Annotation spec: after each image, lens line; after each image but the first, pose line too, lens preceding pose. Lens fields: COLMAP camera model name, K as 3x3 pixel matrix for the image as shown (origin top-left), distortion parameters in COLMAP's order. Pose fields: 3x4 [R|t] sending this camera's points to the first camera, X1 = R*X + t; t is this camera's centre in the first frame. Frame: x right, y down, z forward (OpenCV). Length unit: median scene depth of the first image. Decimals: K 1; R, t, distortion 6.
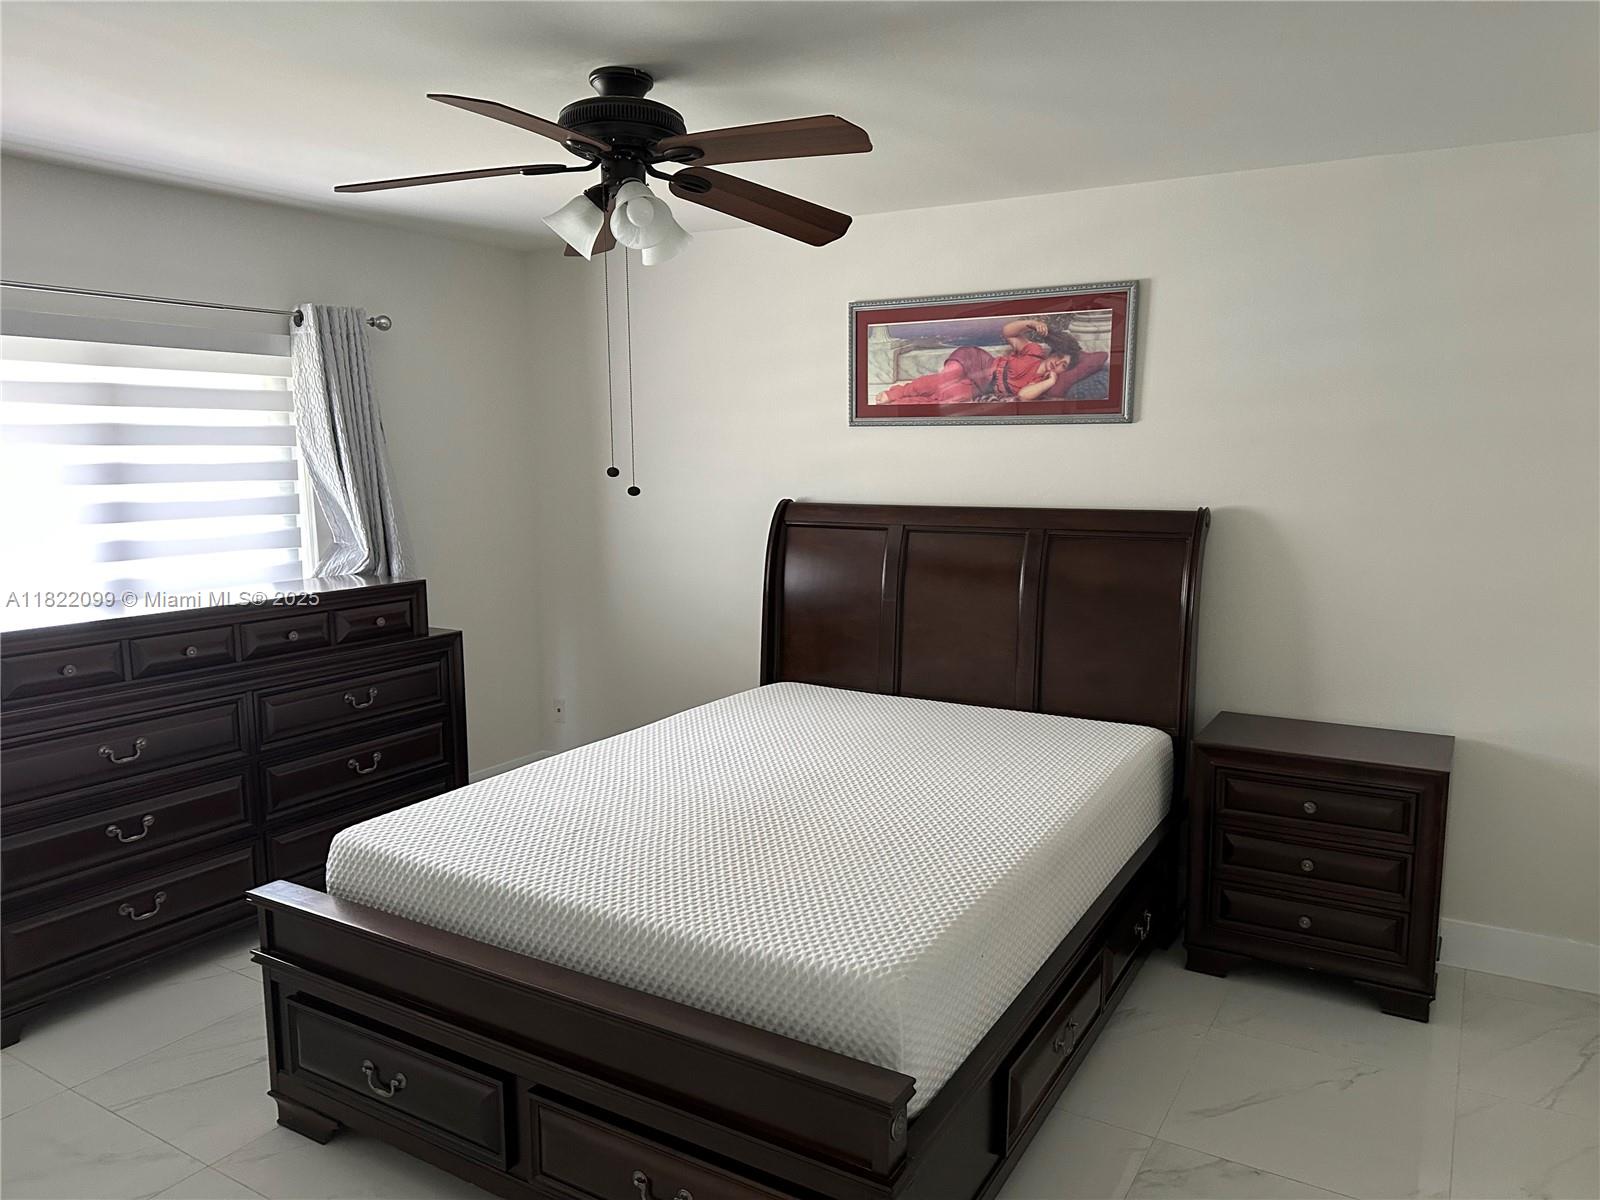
lens RADIAL K [[1136.9, 0, 810.2], [0, 1136.9, 606.2], [0, 0, 1]] dist [0.074192, -0.098087]
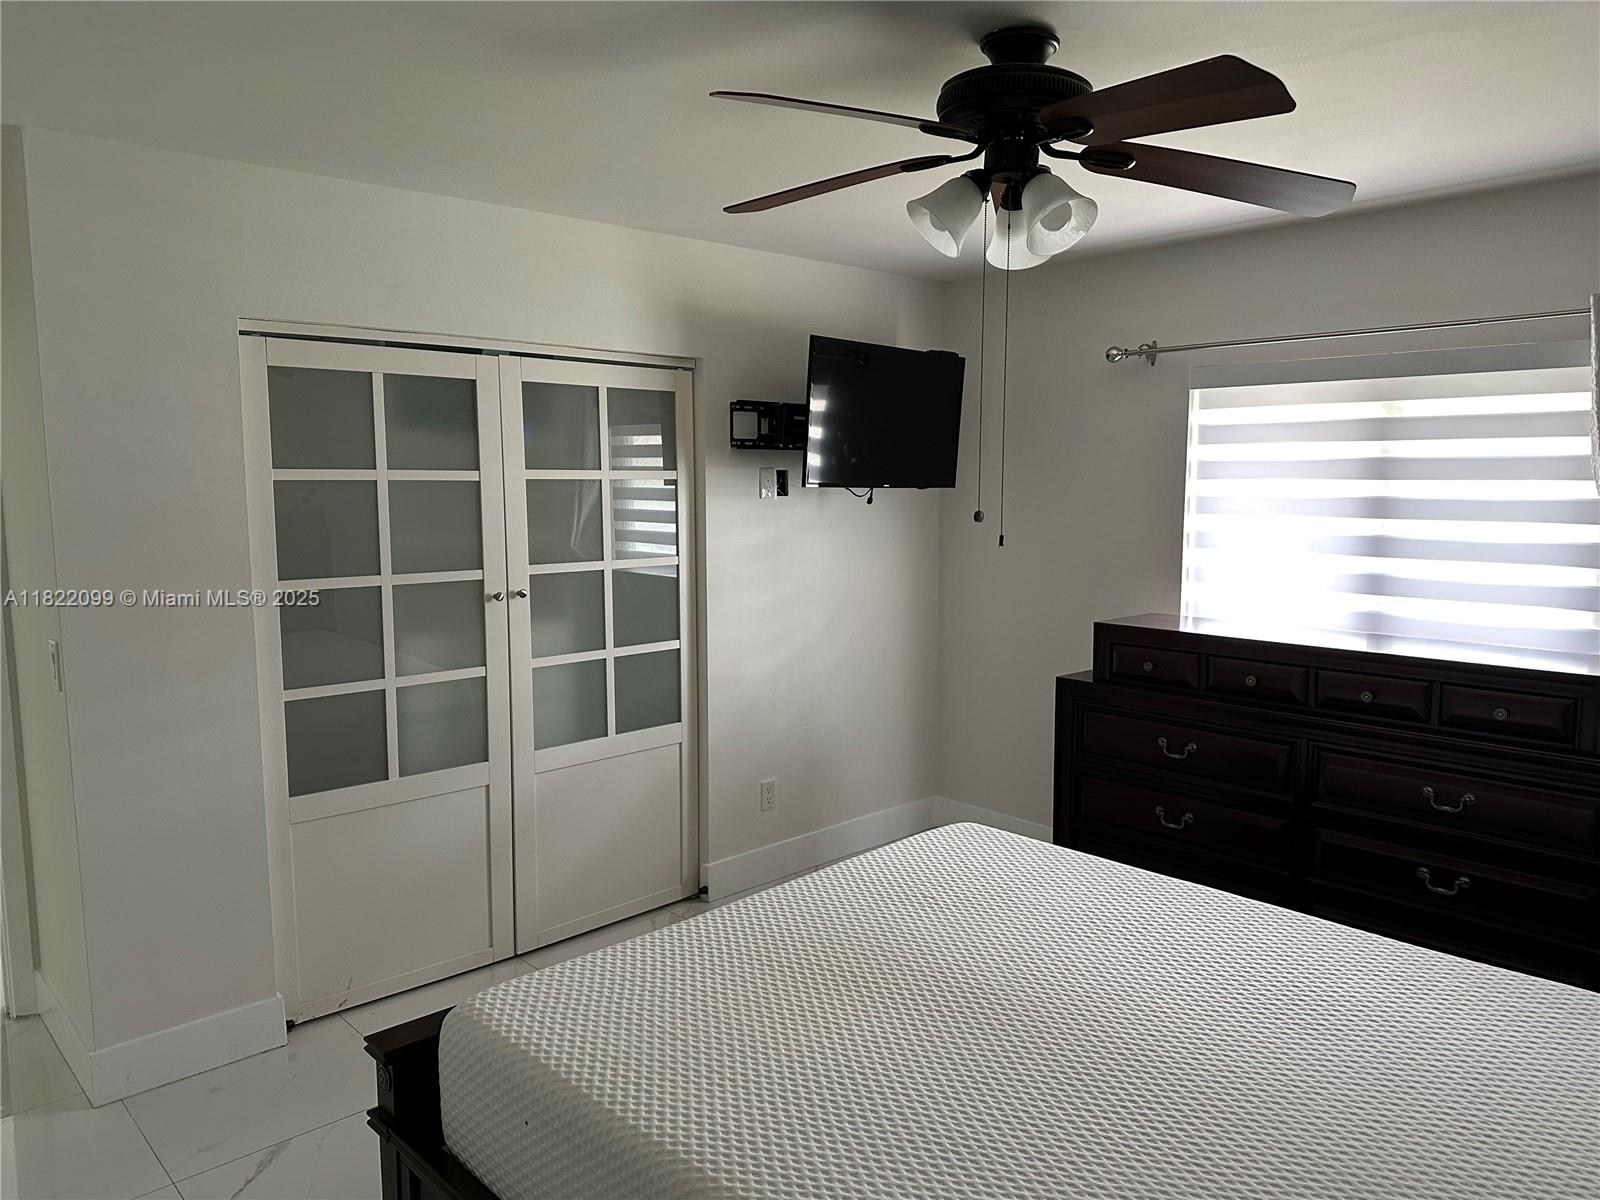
lens RADIAL K [[1136.9, 0, 805.7], [0, 1136.9, 604.7], [0, 0, 1]] dist [0.074192, -0.098087]
pose [[-0.277361, 0.109565, -0.954498, 0.490002], [-0.129134, 0.980210, 0.150041, -0.116385], [0.952048, 0.164873, -0.257723, 0.785583]]
